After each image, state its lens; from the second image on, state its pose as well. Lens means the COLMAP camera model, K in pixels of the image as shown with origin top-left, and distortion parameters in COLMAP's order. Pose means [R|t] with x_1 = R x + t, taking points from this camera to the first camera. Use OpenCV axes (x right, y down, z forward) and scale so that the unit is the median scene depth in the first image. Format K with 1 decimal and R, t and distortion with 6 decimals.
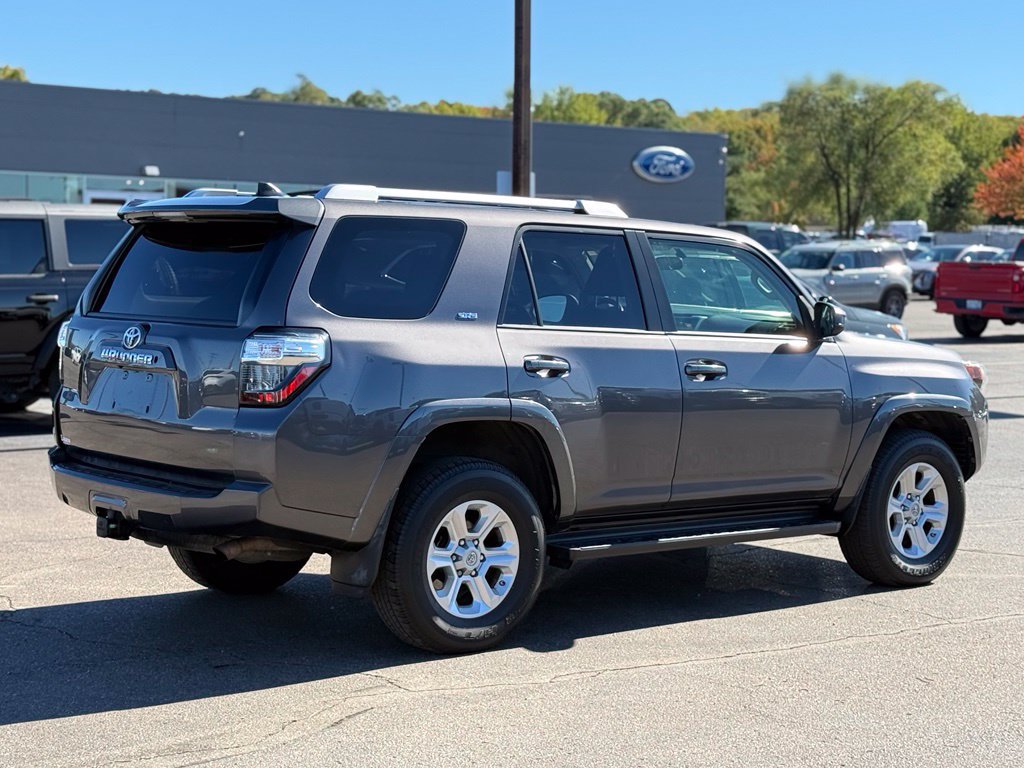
lens RADIAL K [[1973.5, 0, 512.0], [0, 1973.5, 384.0], [0, 0, 1]] dist [0.199412, 0.021092]
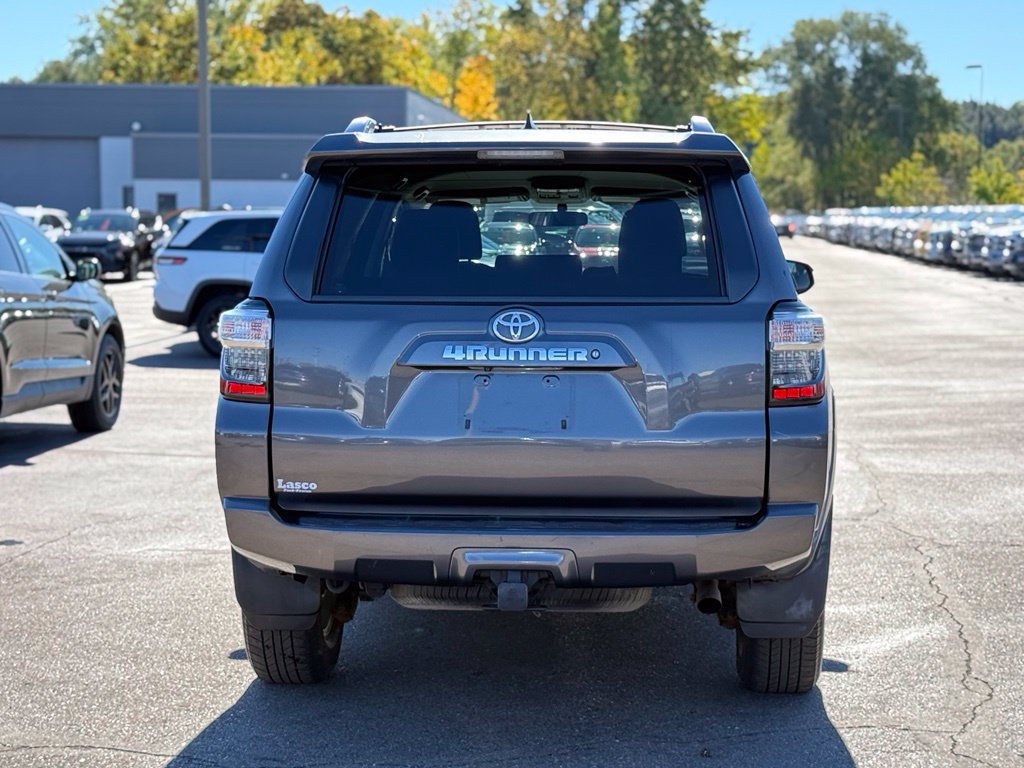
lens RADIAL K [[1973.5, 0, 512.0], [0, 1973.5, 384.0], [0, 0, 1]] dist [0.199412, 0.021092]
pose [[0.679208, -0.071242, 0.730480, -0.717651], [0.057555, 0.997383, 0.043756, -0.034401], [-0.731685, 0.012323, 0.681531, 0.526188]]
